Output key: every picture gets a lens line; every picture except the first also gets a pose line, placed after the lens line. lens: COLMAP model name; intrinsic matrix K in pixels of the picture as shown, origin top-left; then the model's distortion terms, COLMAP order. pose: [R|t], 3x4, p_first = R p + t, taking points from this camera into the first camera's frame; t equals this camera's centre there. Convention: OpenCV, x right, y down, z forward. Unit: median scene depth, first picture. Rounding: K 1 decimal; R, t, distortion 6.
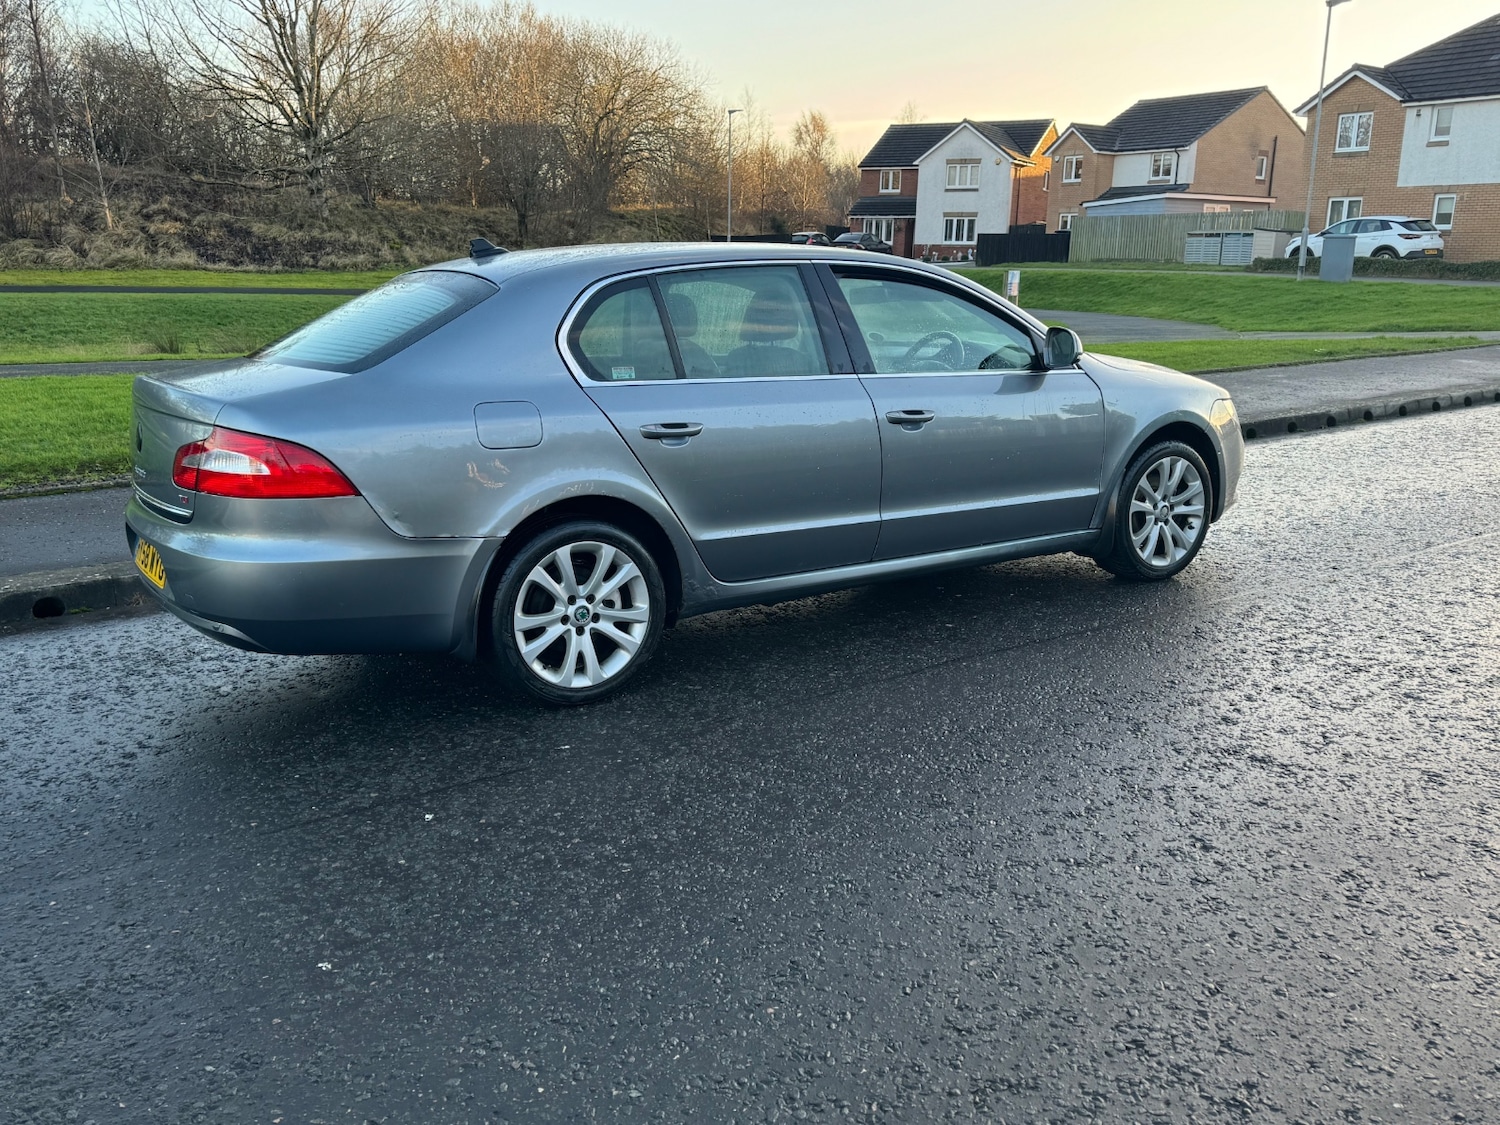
lens RADIAL K [[1289.7, 0, 753.3], [0, 1289.7, 564.0], [0, 0, 1]] dist [0.126281, -0.186825]
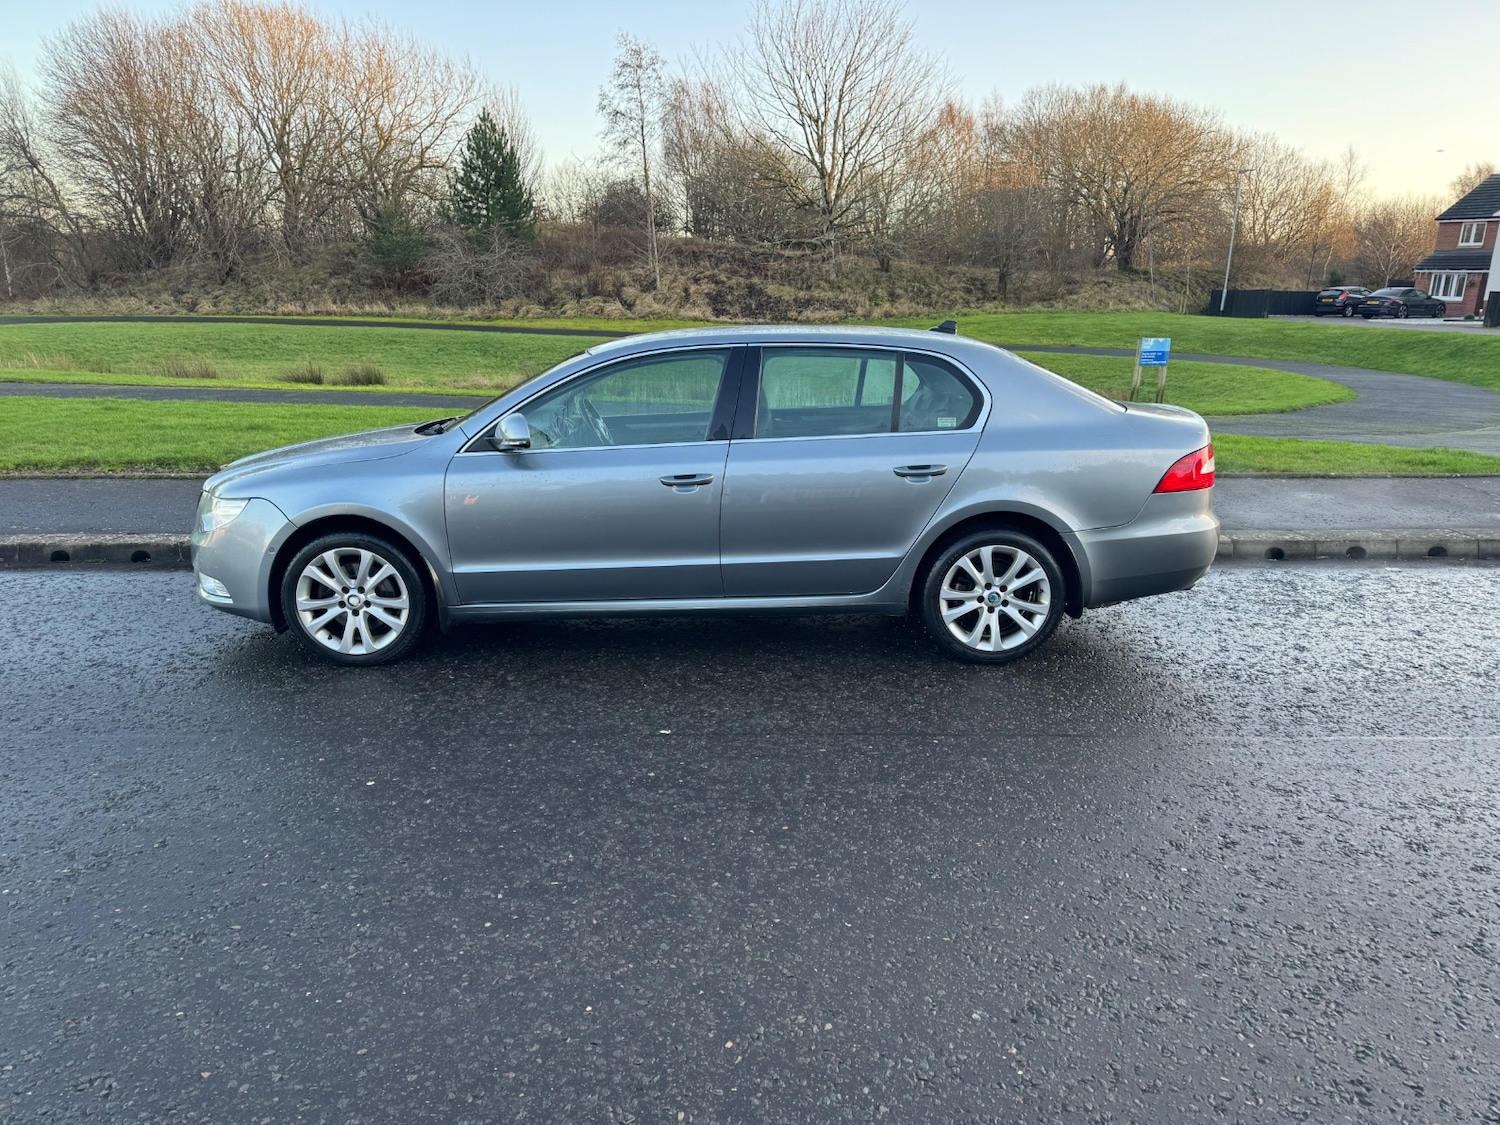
lens RADIAL K [[1054.5, 0, 750.0], [0, 1054.5, 562.5], [0, 0, 1]] dist [0.092960, -0.115823]
pose [[0.816317, 0.149047, -0.558043, 0.815113], [-0.146129, 0.987995, 0.050123, -0.142084], [0.558815, 0.040630, 0.828297, 0.494897]]
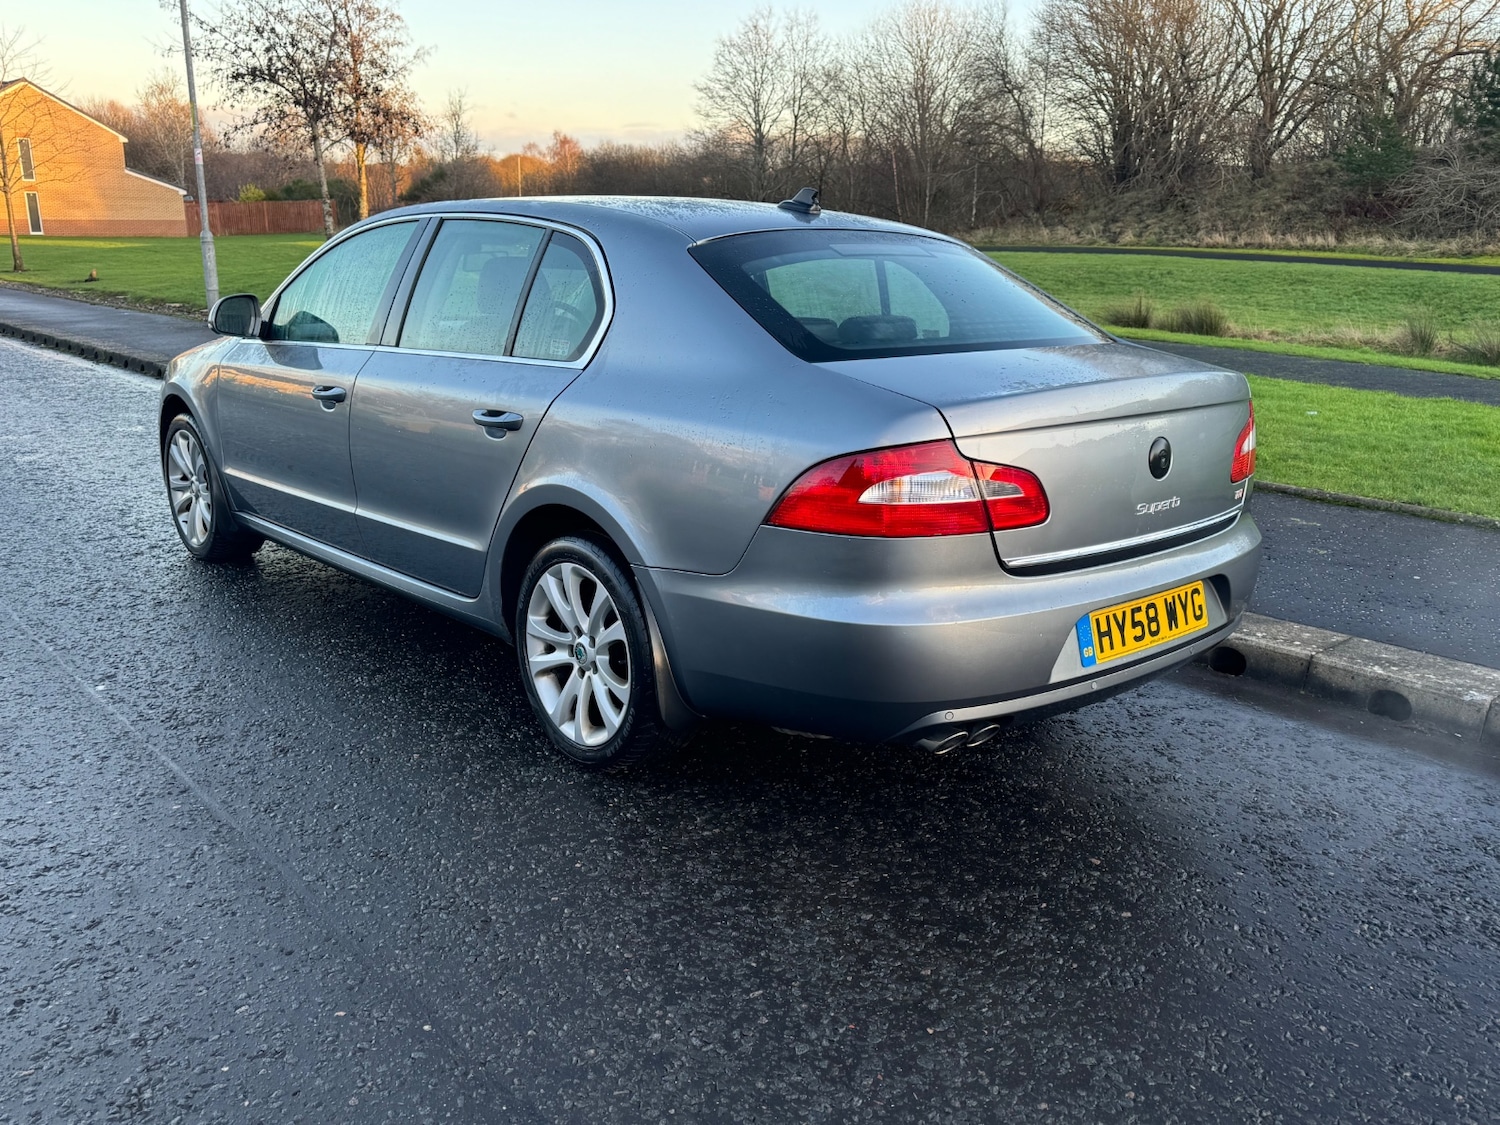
lens RADIAL K [[1245.6, 0, 743.7], [0, 1245.6, 575.0], [0, 0, 1]] dist [0.055399, -0.071361]
pose [[0.101474, 0.274343, -0.956263, 0.939282], [-0.247049, 0.938064, 0.242906, -0.218602], [0.963675, 0.211596, 0.162965, 0.882668]]
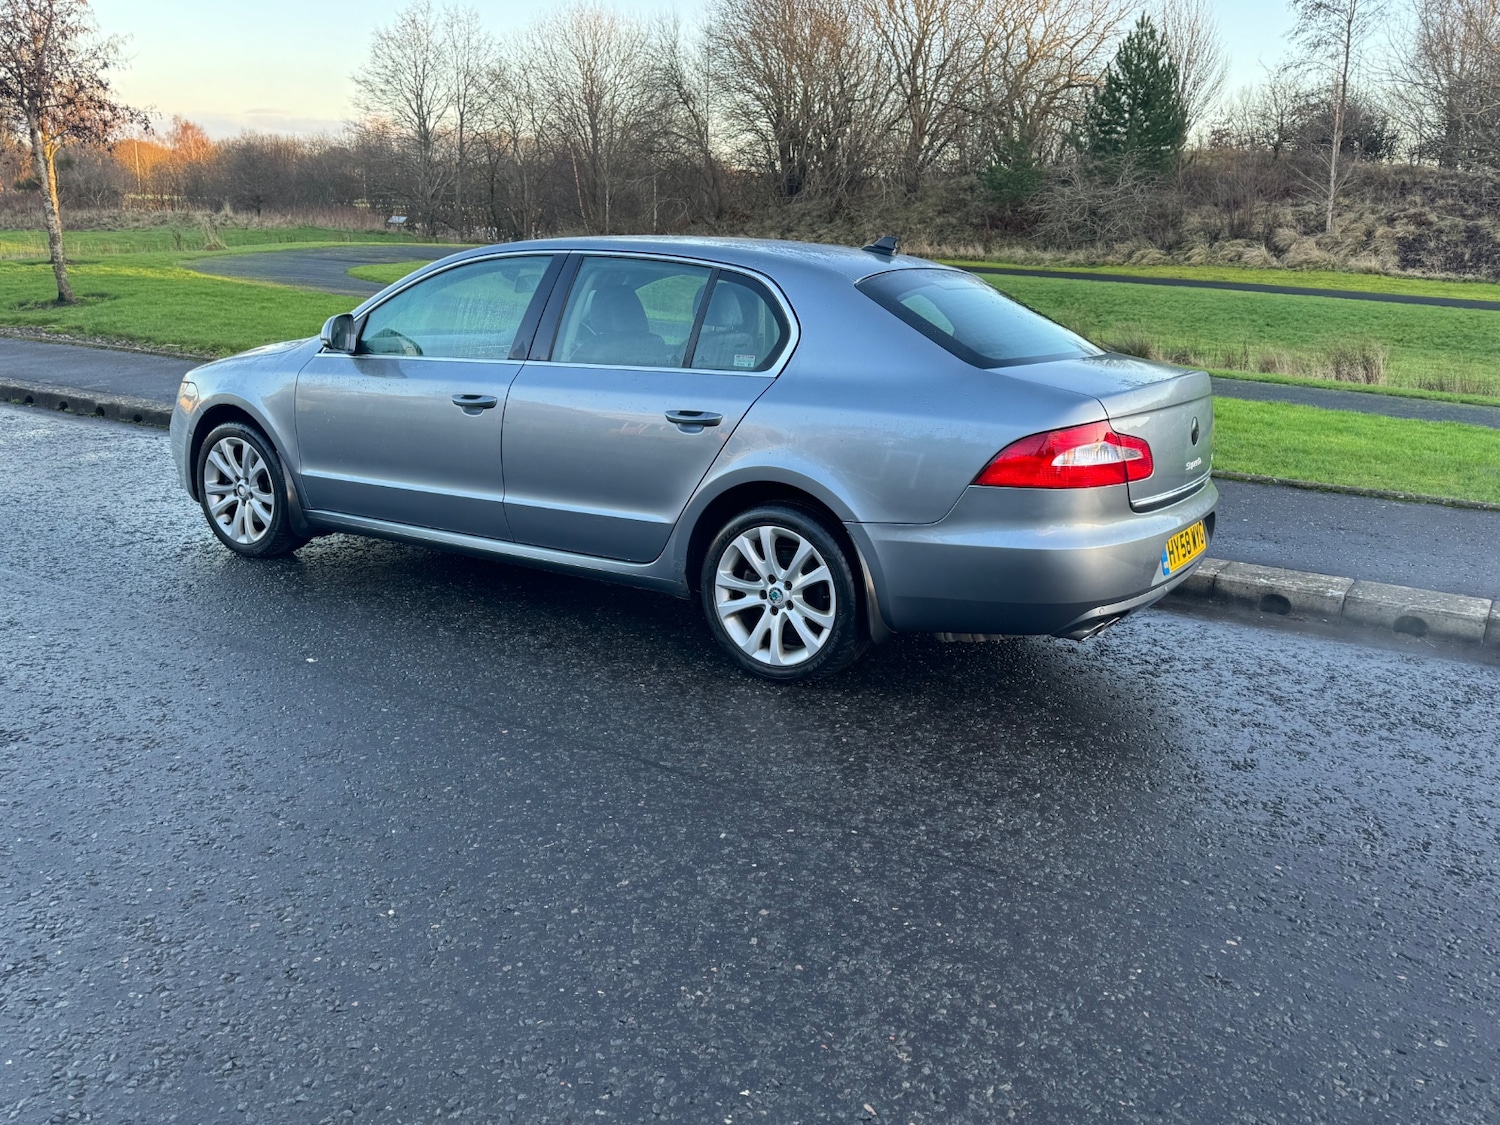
lens RADIAL K [[1245.6, 0, 743.7], [0, 1245.6, 575.0], [0, 0, 1]] dist [0.055399, -0.071361]
pose [[0.362834, 0.261894, -0.894295, 0.995375], [-0.249263, 0.952000, 0.177661, -0.192038], [0.897897, 0.158453, 0.410699, 0.731959]]
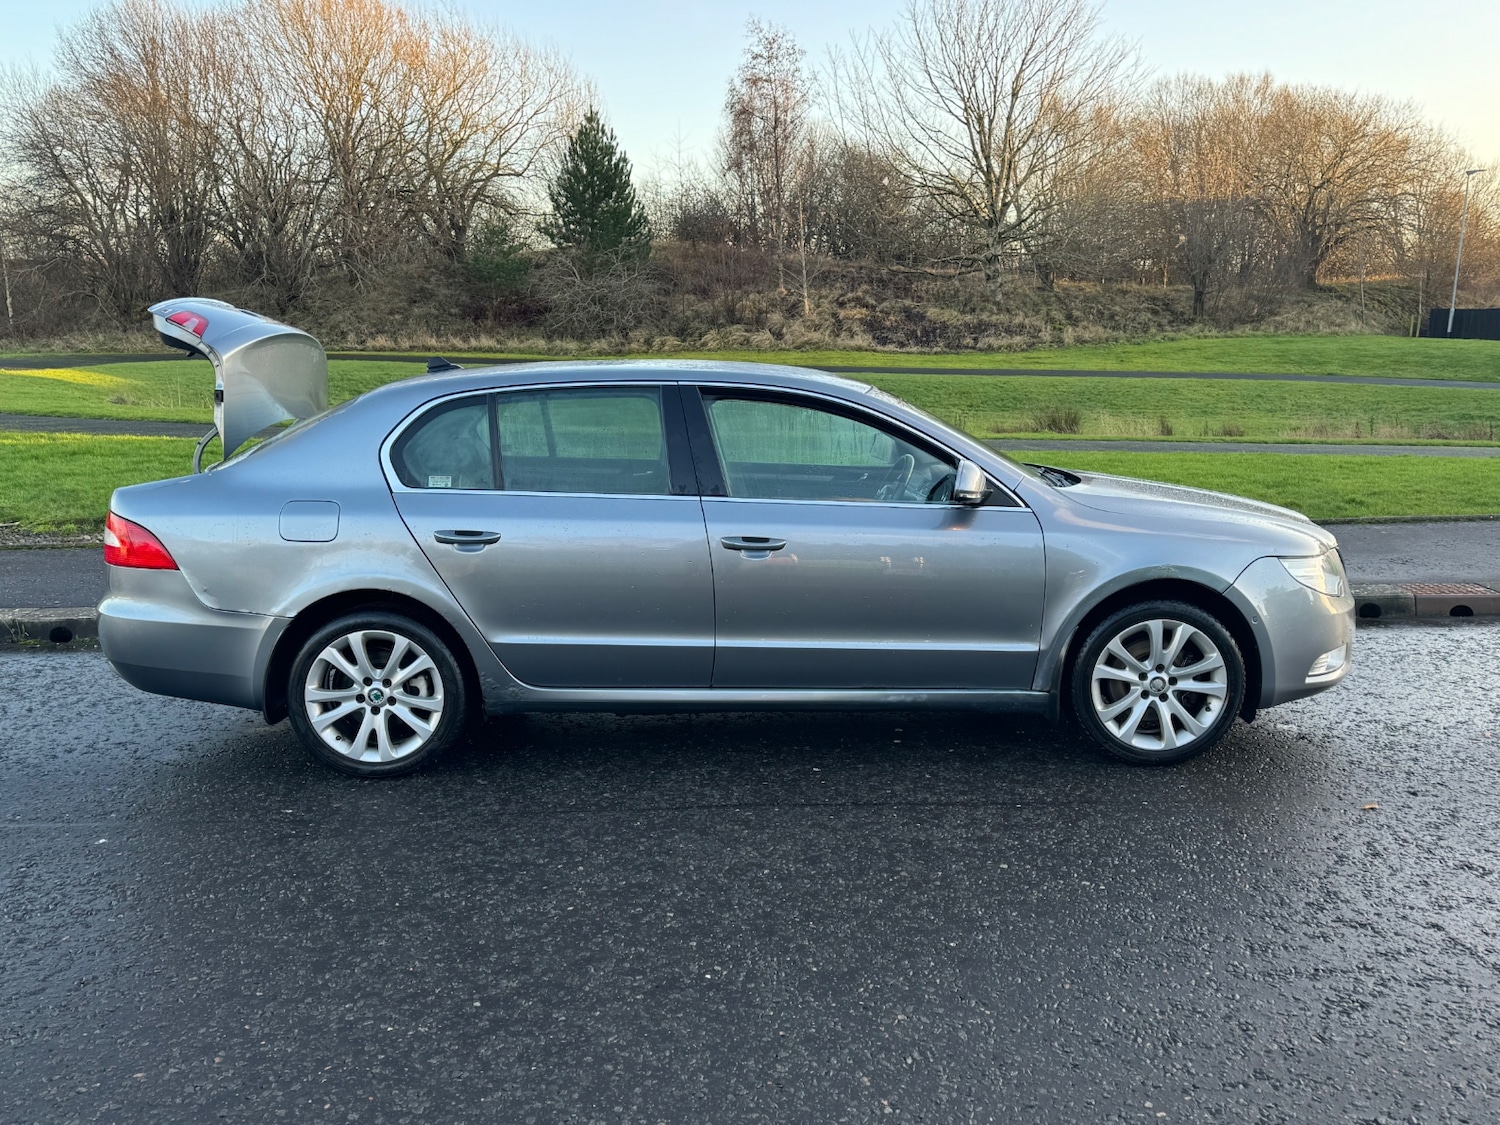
lens RADIAL K [[1289.7, 0, 753.3], [0, 1289.7, 564.0], [0, 0, 1]] dist [0.126281, -0.186825]
pose [[0.845377, 0.097698, -0.525160, 0.297402], [-0.125980, 0.991864, -0.018276, -0.038740], [0.519102, 0.081610, 0.850807, 0.087906]]
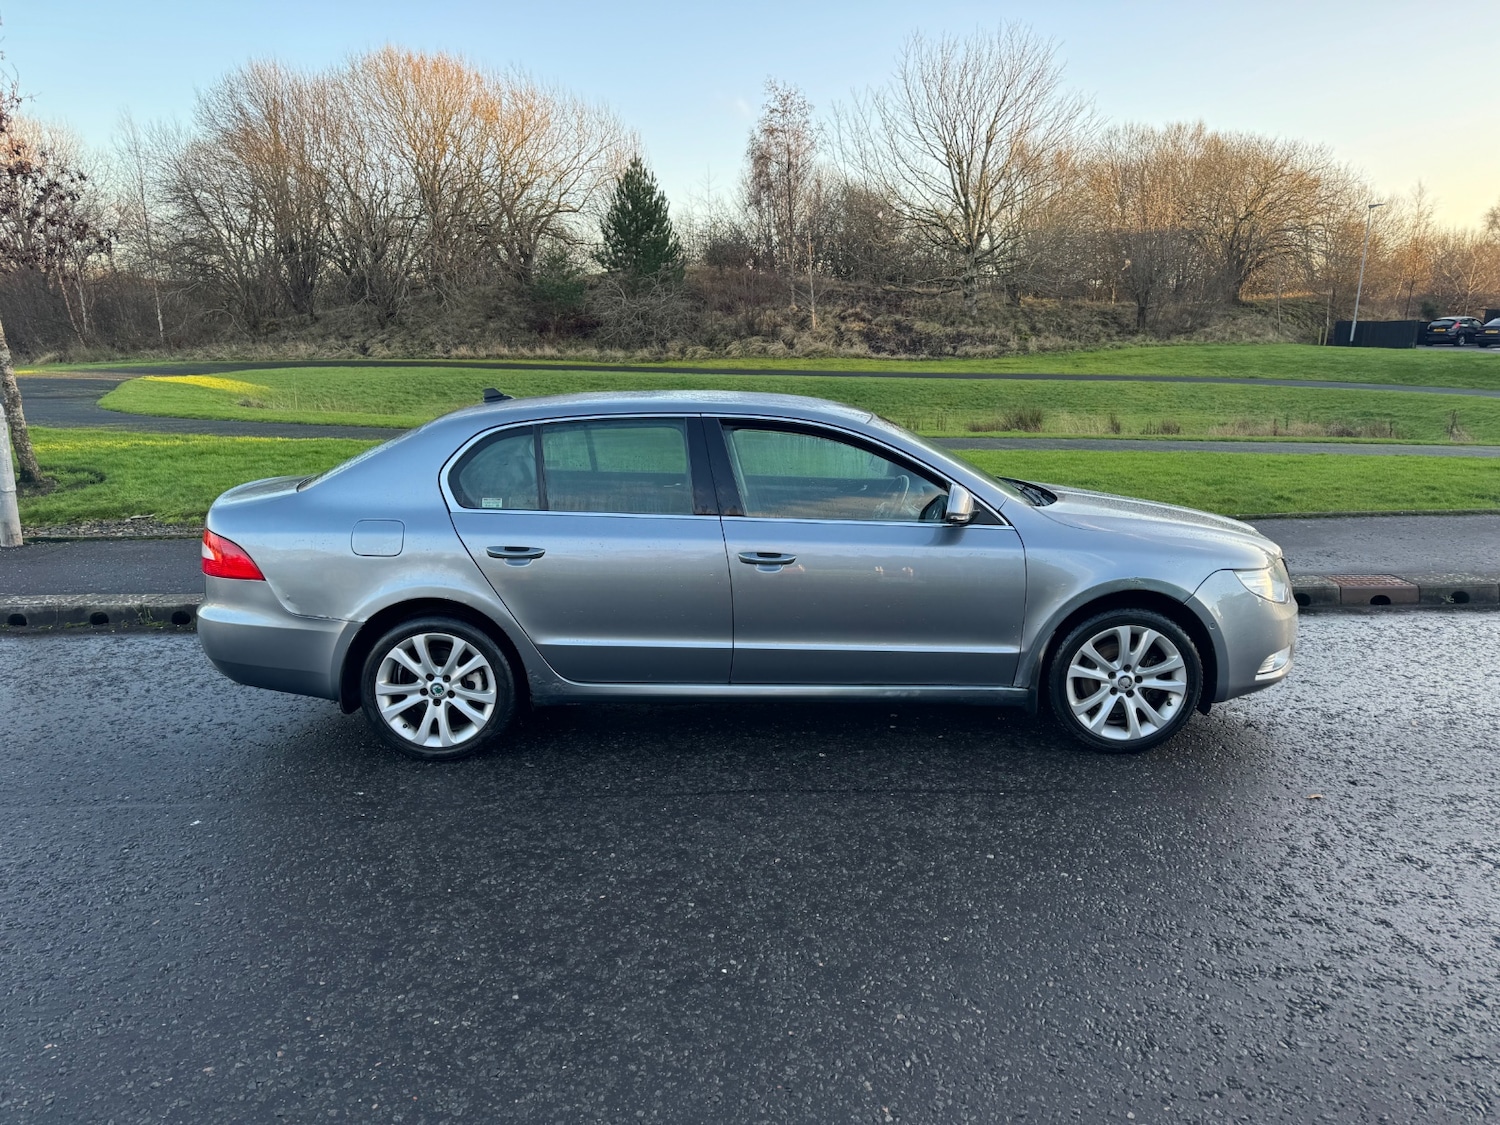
lens RADIAL K [[1054.5, 0, 750.0], [0, 1054.5, 562.5], [0, 0, 1]] dist [0.092960, -0.115823]
pose [[0.835451, 0.115799, -0.537227, 0.278116], [-0.127798, 0.991687, 0.015017, -0.057972], [0.534499, 0.056111, 0.843304, 0.116455]]
